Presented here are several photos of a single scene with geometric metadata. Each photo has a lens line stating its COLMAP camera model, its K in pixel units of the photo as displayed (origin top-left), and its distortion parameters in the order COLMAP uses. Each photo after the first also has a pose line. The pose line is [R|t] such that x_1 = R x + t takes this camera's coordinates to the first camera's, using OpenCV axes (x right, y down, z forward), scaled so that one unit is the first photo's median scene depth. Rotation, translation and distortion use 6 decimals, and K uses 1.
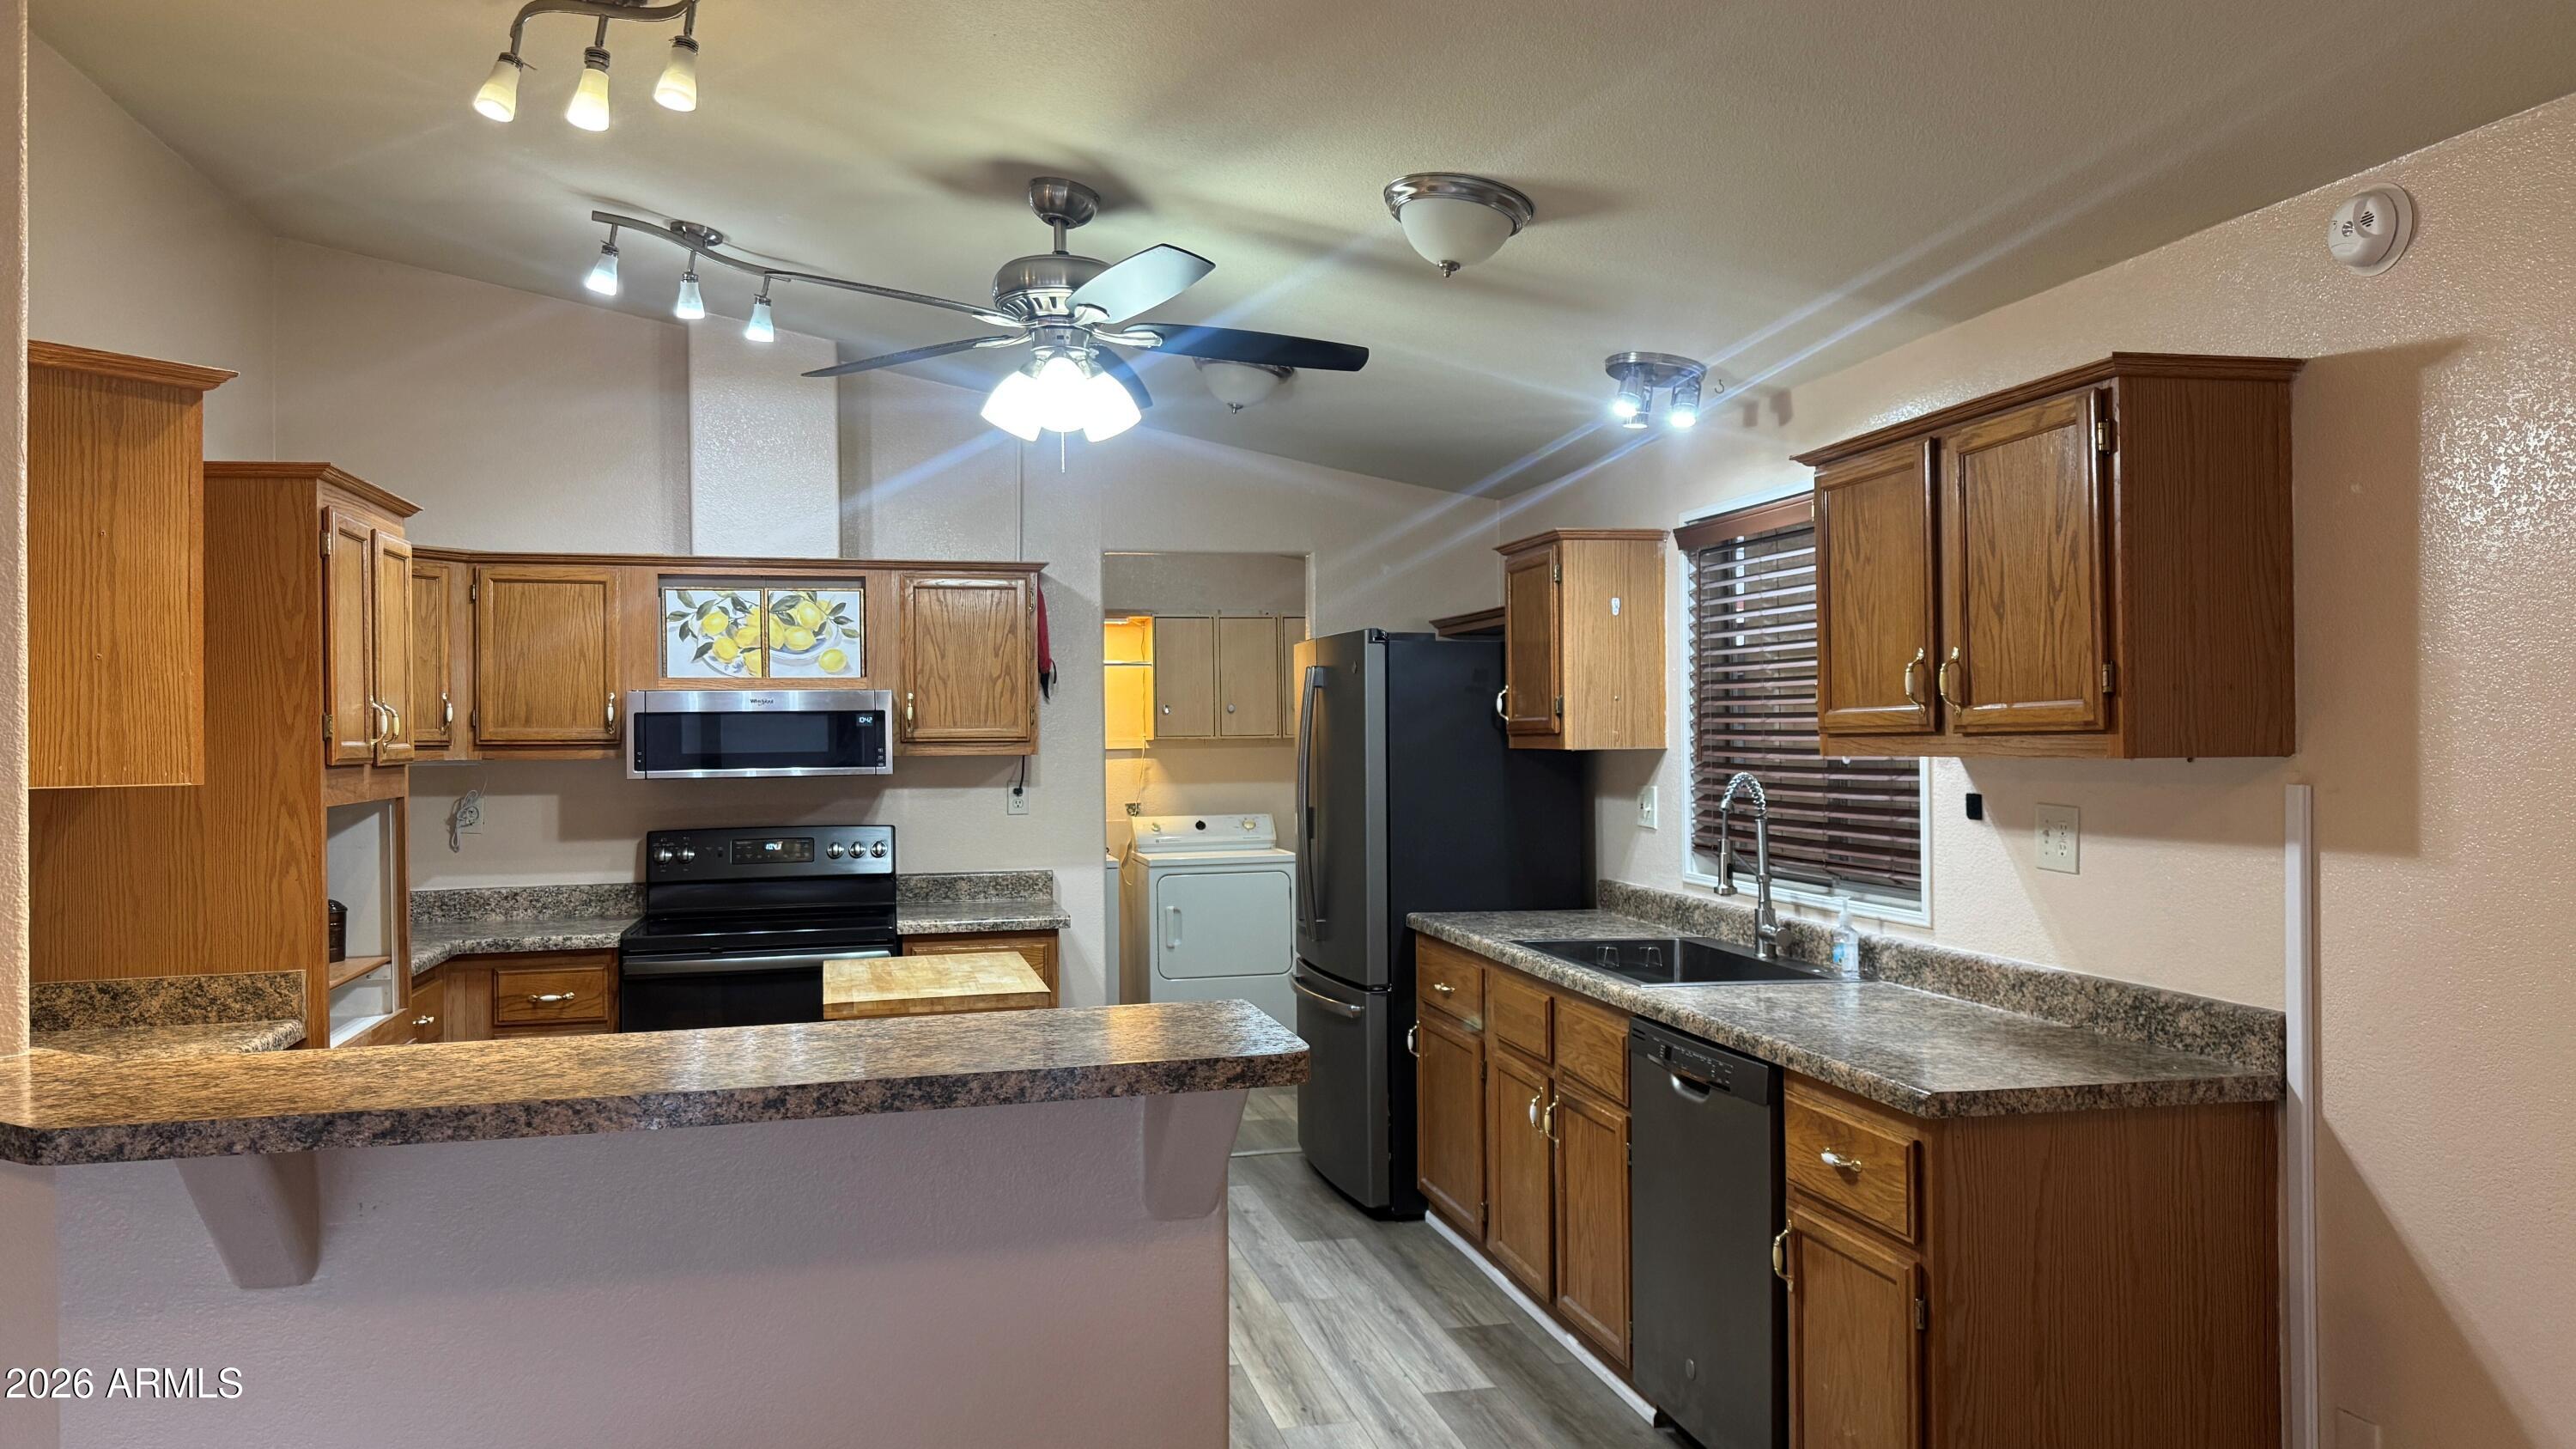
lens RADIAL K [[1798.1, 0, 1286.6], [0, 1798.1, 727.1], [0, 0, 1]] dist [0.159897, -0.309121]
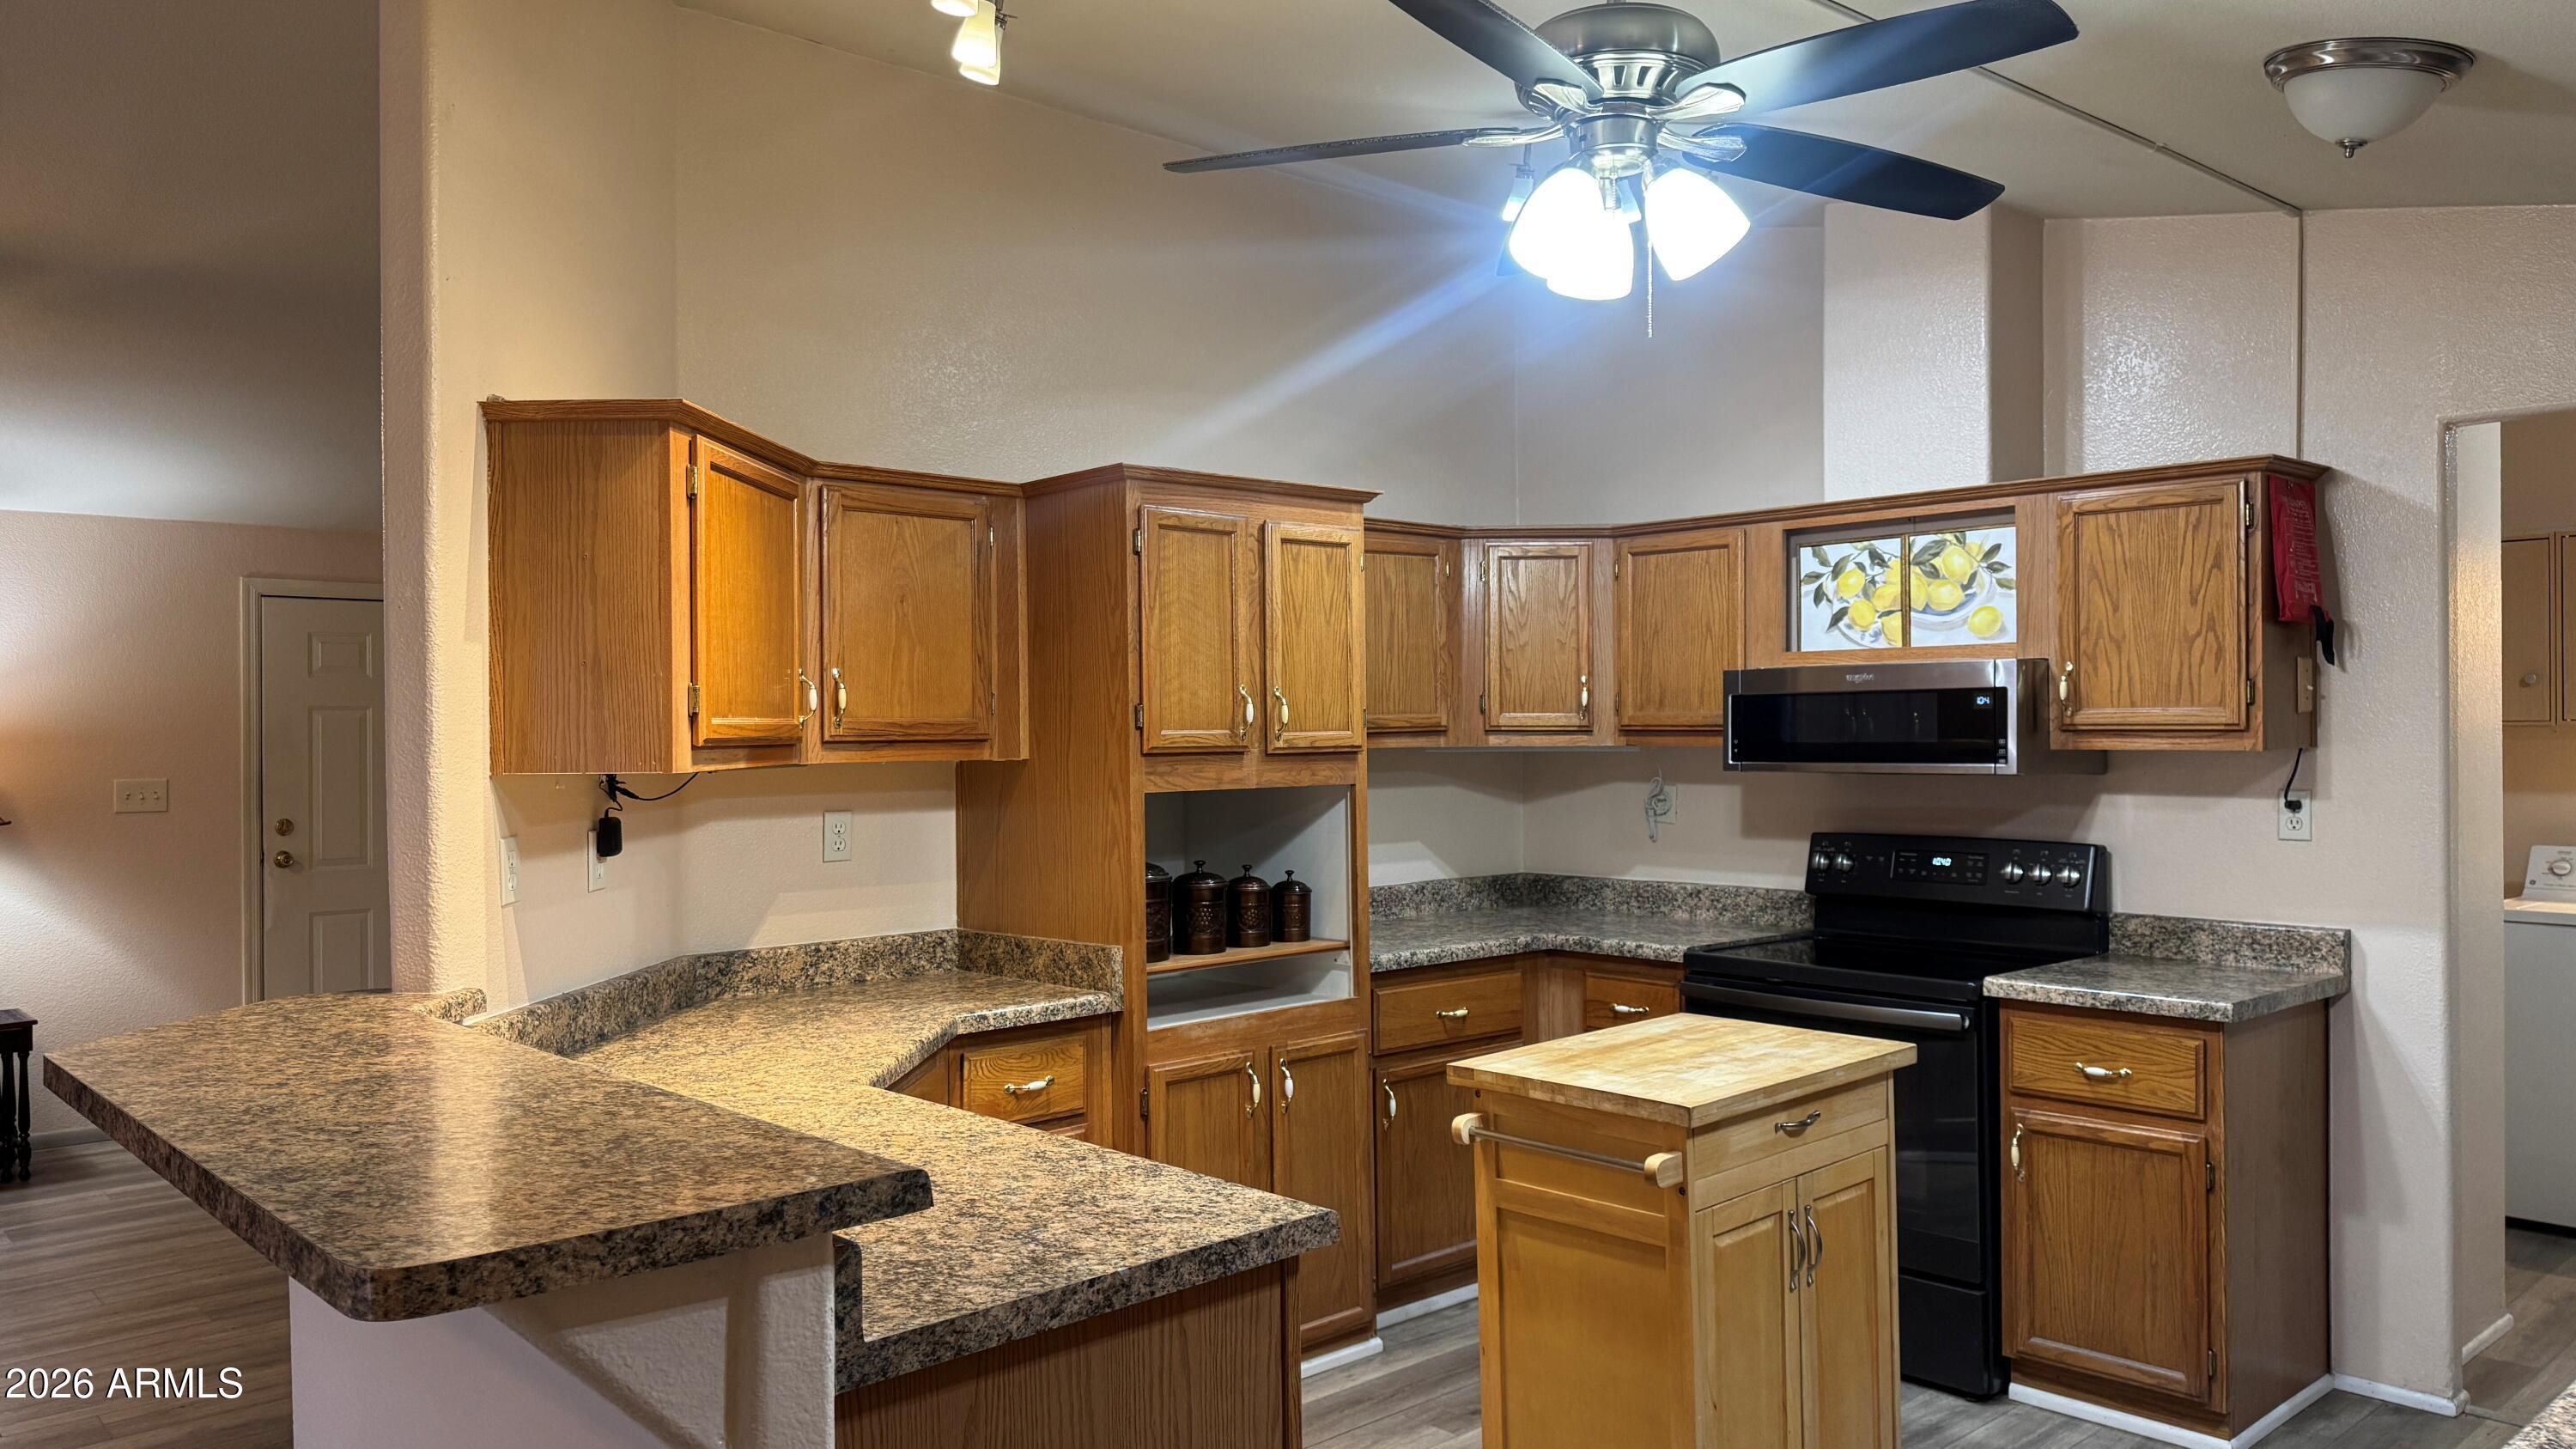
lens RADIAL K [[1798.1, 0, 1286.6], [0, 1798.1, 727.1], [0, 0, 1]] dist [0.159897, -0.309121]
pose [[0.495412, 0.006684, -0.868632, 0.321511], [0.006939, 0.999908, 0.011651, -0.004309], [0.868630, -0.011799, 0.495321, 0.442421]]
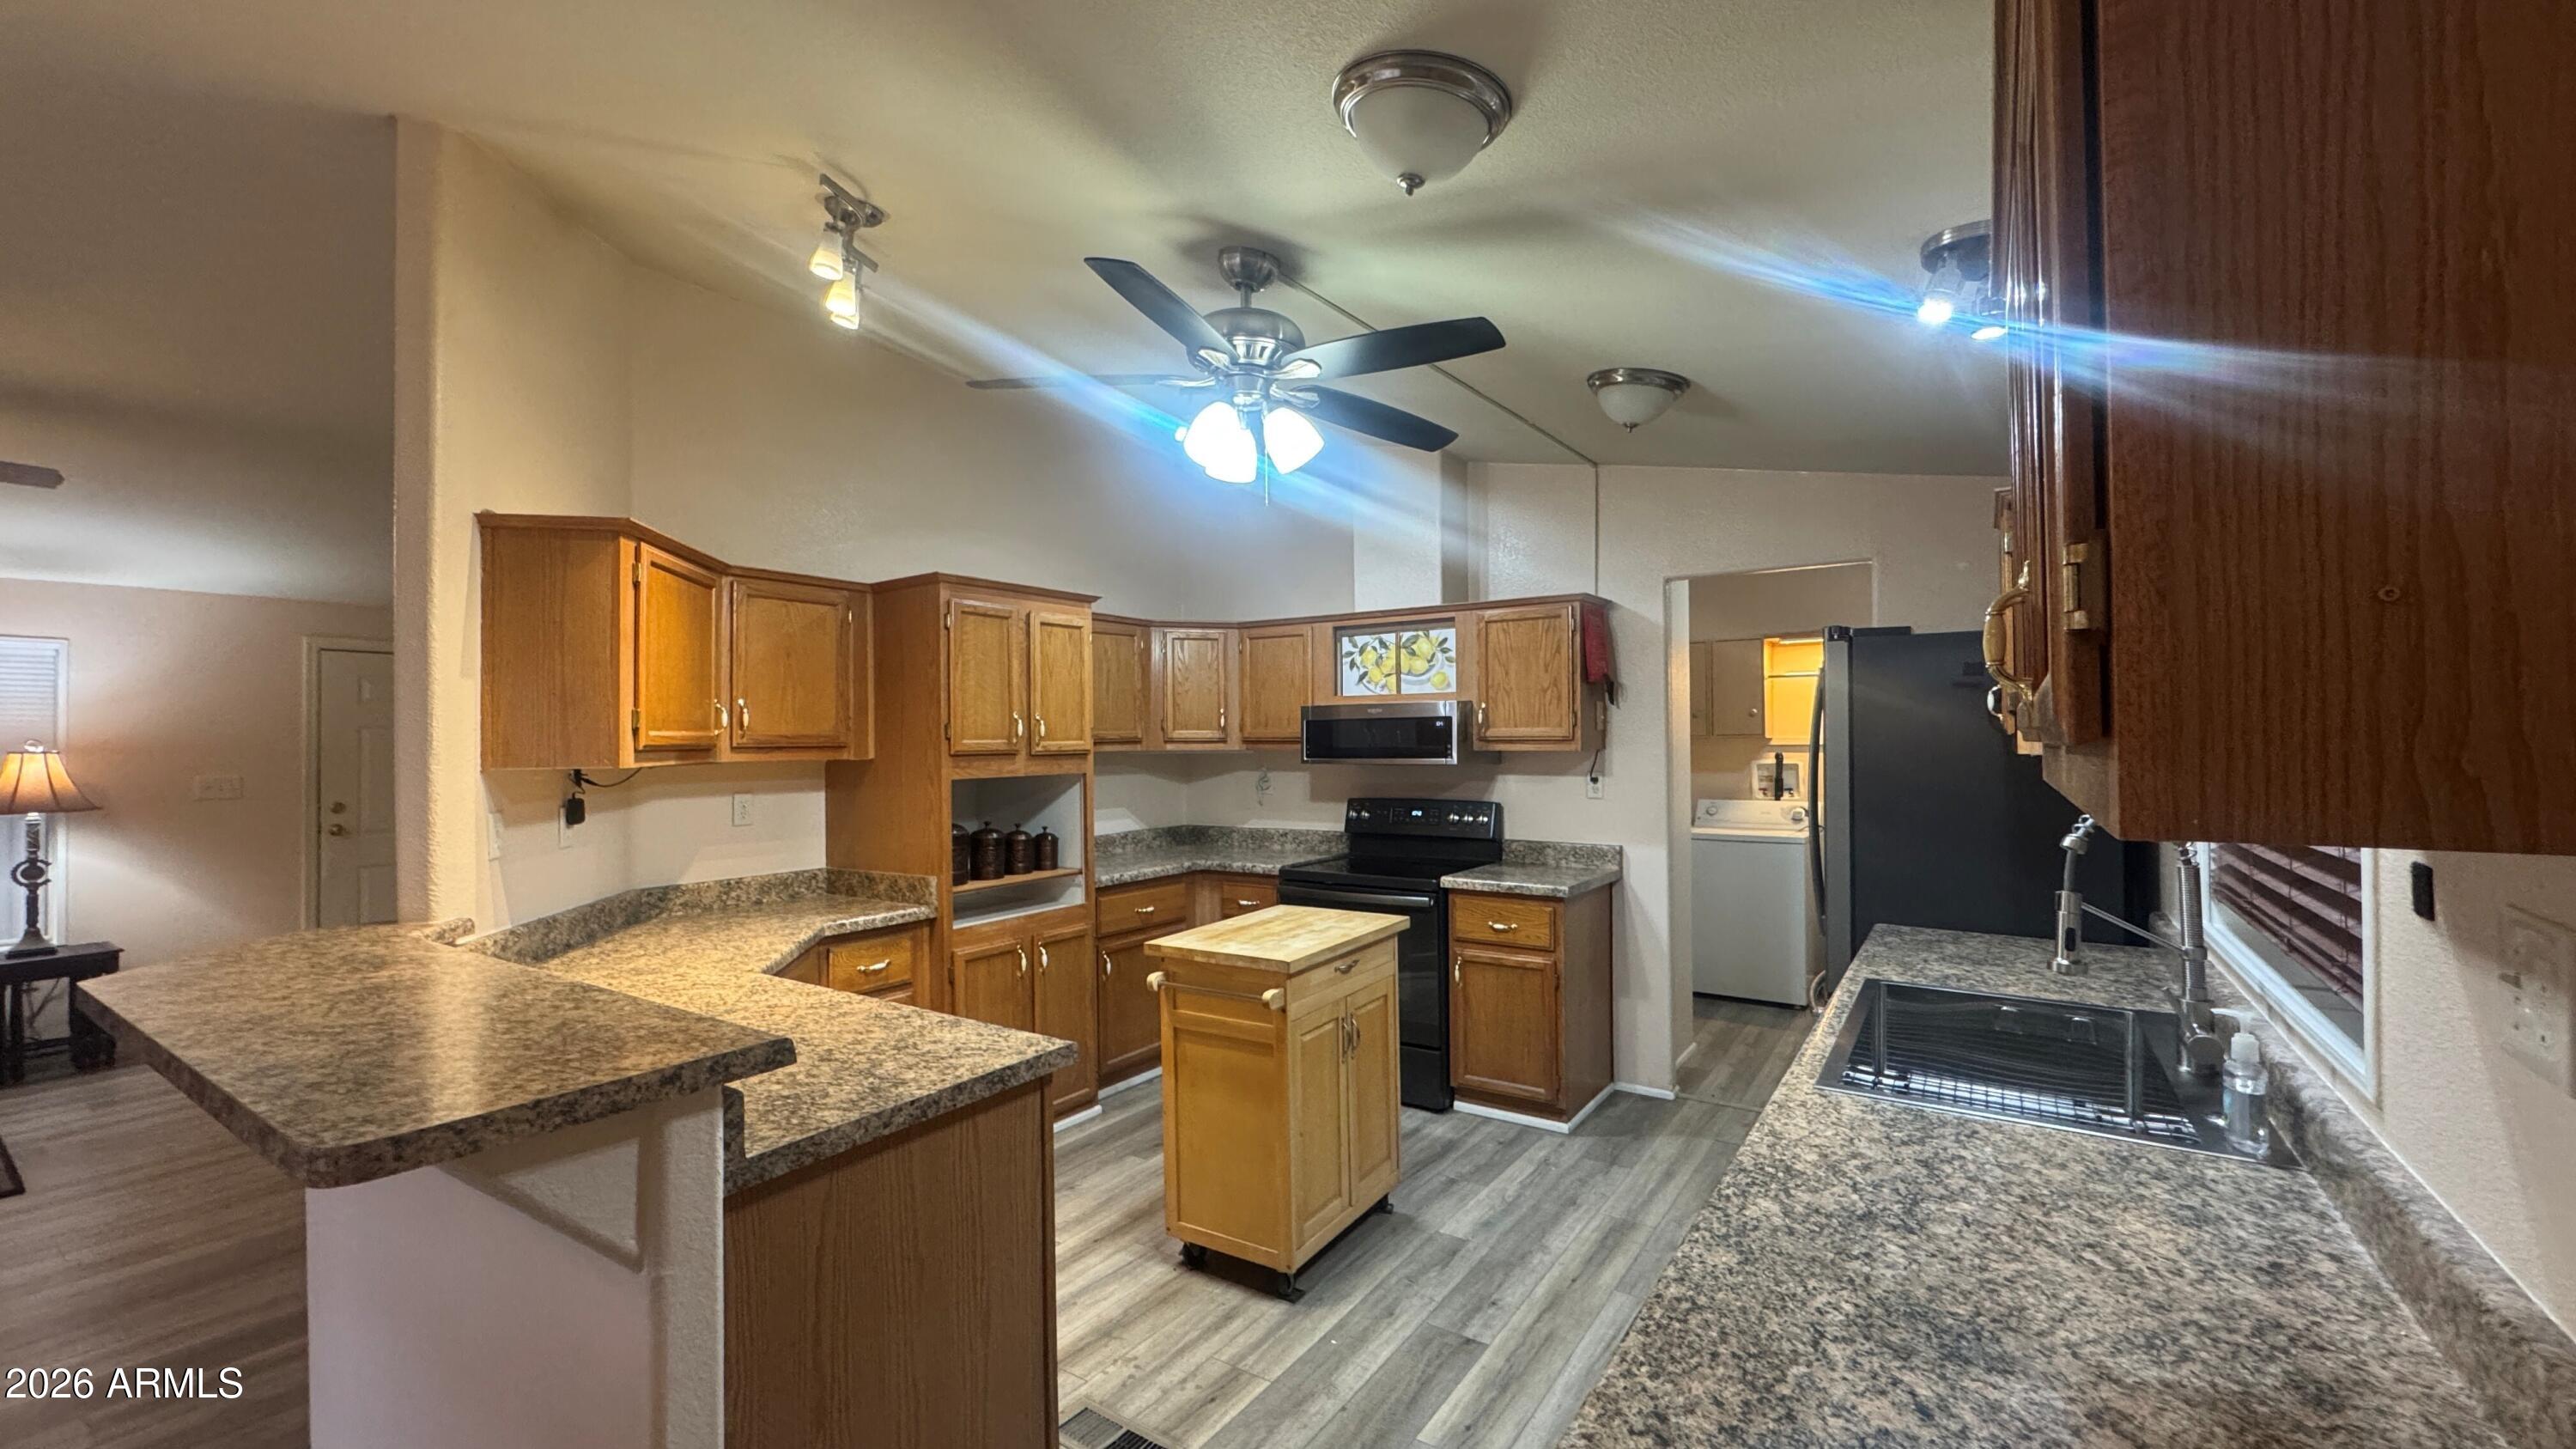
lens RADIAL K [[1034.3, 0, 1289.0], [0, 1034.3, 728.5], [0, 0, 1]] dist [-0.003208, -0.000051]
pose [[0.683989, -0.002417, -0.729488, 0.289584], [0.004435, 0.999990, 0.000845, -0.001679], [0.729479, -0.003813, 0.683993, 0.458974]]
